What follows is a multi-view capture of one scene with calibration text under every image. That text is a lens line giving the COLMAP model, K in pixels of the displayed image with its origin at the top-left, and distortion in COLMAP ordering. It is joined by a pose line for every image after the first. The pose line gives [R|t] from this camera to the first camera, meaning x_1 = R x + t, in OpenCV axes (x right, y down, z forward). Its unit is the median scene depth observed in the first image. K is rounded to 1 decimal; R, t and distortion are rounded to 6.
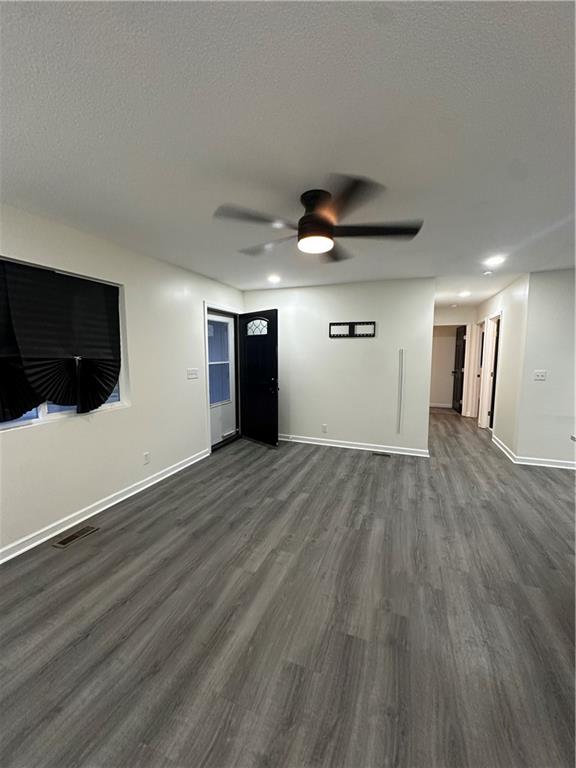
lens RADIAL K [[305.4, 0, 287.9], [0, 305.4, 386.1], [0, 0, 1]] dist [-0.003822, 0.001015]
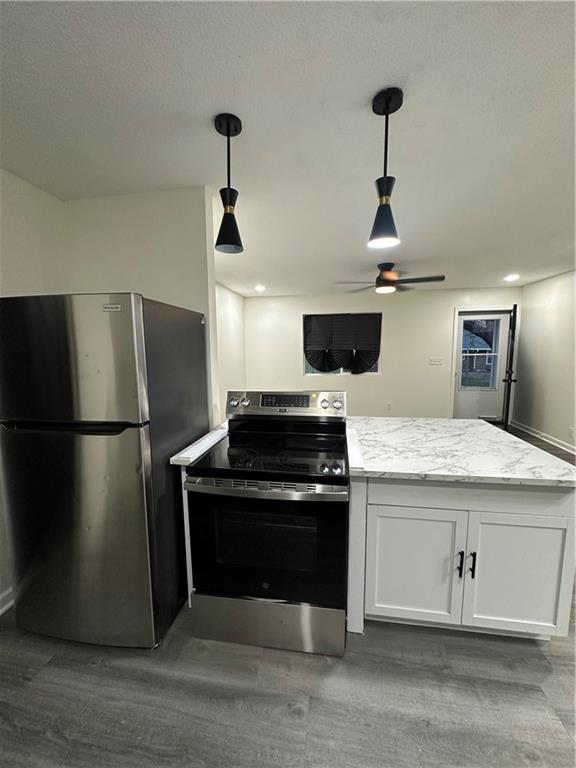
lens RADIAL K [[305.4, 0, 288.2], [0, 305.4, 384.6], [0, 0, 1]] dist [-0.003822, 0.001015]
pose [[0.201367, 0.113319, -0.972939, 1.244709], [-0.095129, 0.990853, 0.095717, -0.003489], [0.974886, 0.073281, 0.210305, 0.040529]]
